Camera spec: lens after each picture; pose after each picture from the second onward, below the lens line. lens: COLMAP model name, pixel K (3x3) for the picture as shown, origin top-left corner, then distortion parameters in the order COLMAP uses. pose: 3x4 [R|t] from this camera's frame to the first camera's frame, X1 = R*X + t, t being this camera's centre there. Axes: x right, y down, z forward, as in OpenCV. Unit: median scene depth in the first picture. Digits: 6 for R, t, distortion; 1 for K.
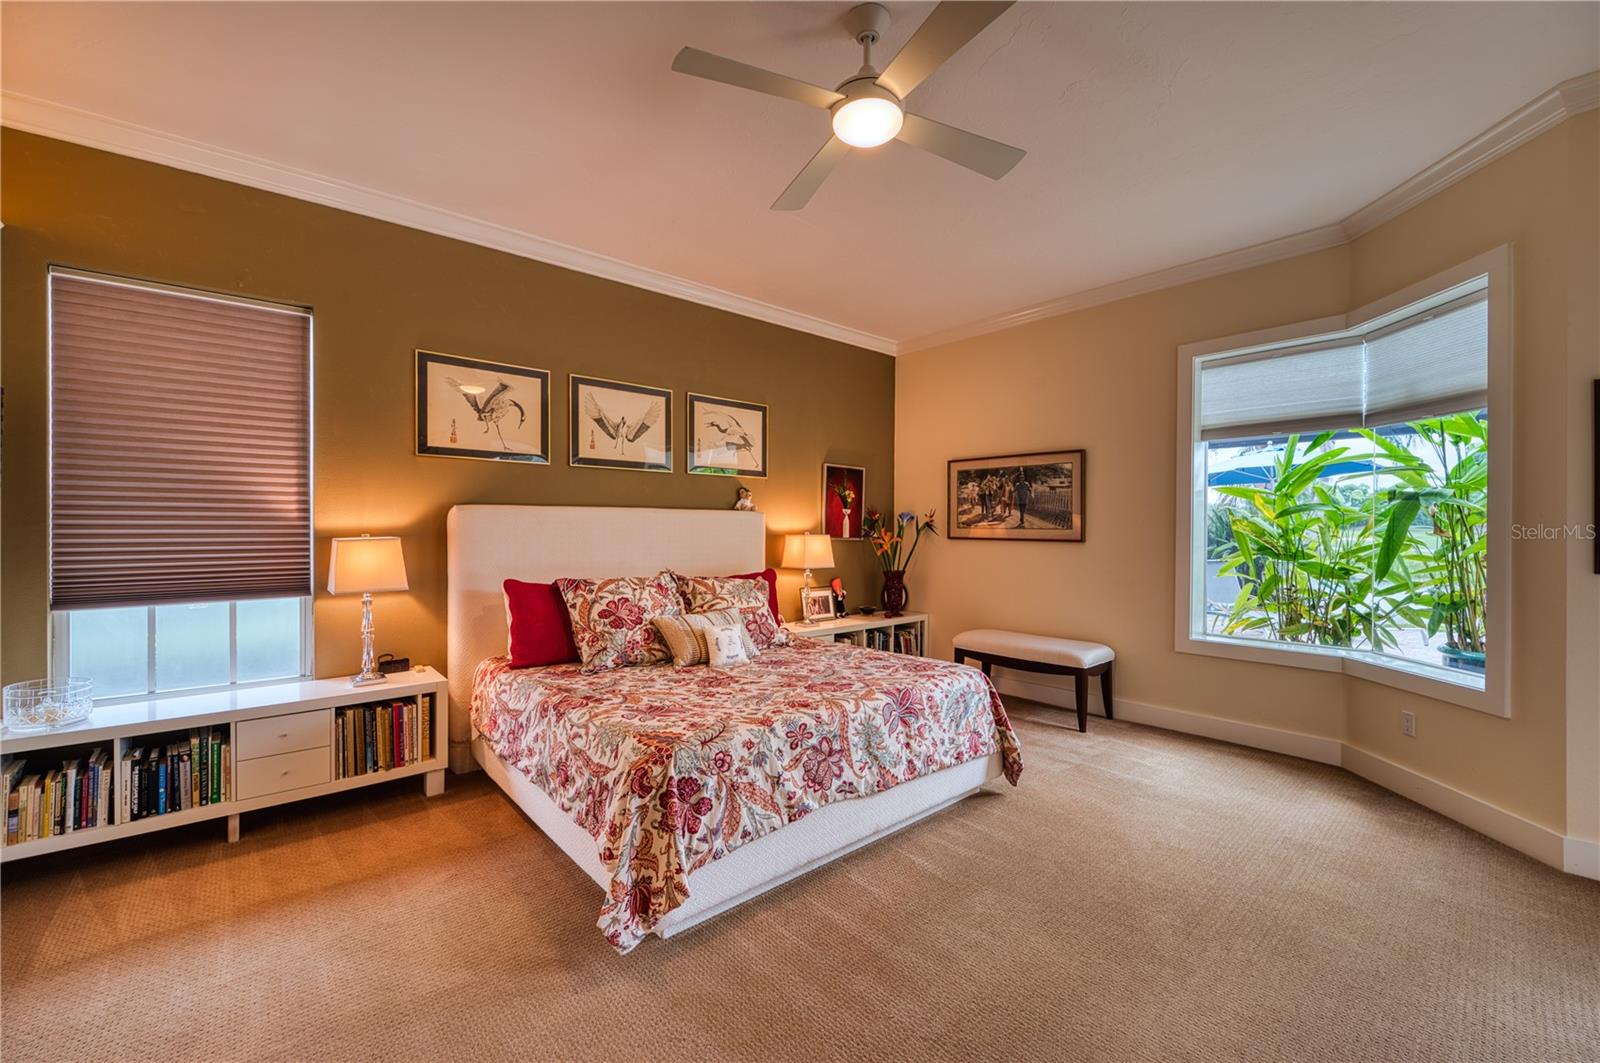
lens RADIAL K [[645.7, 0, 801.7], [0, 645.7, 531.1], [0, 0, 1]] dist [-0.021765, -0.000790]
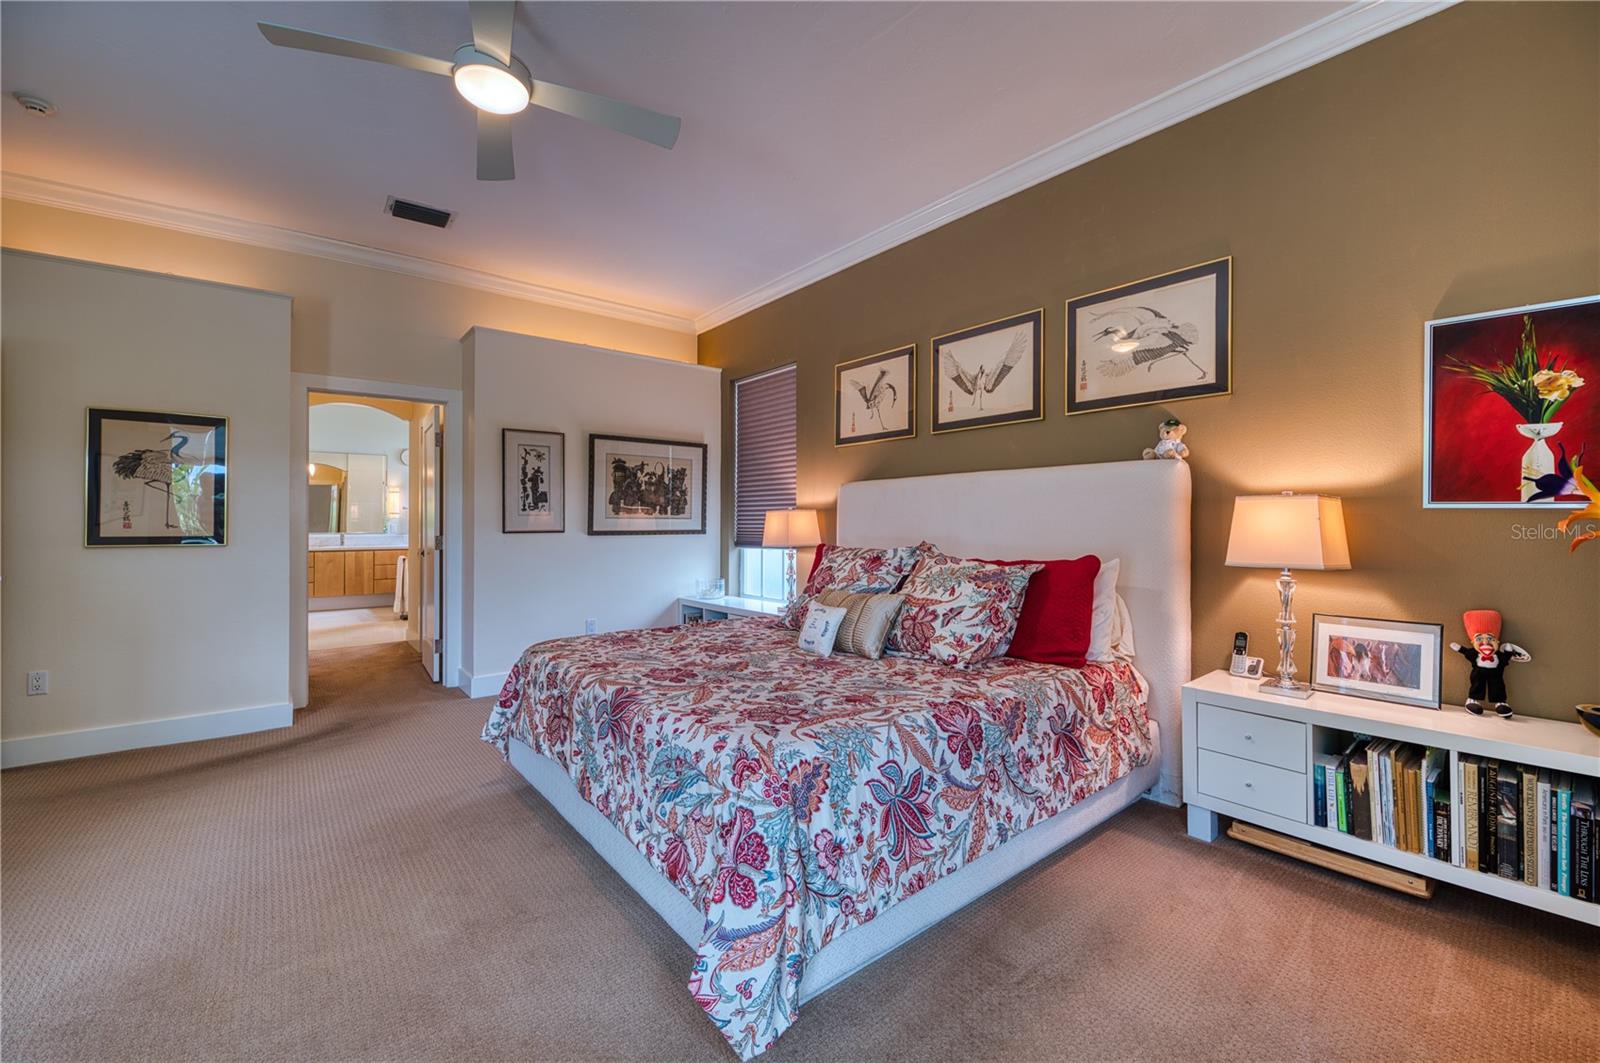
lens RADIAL K [[645.7, 0, 803.4], [0, 645.7, 517.1], [0, 0, 1]] dist [-0.021765, -0.000790]
pose [[-0.027097, -0.013389, -0.999543, 0.590507], [-0.005518, 0.999897, -0.013245, 0.035212], [0.999618, 0.005156, -0.027168, 0.817077]]
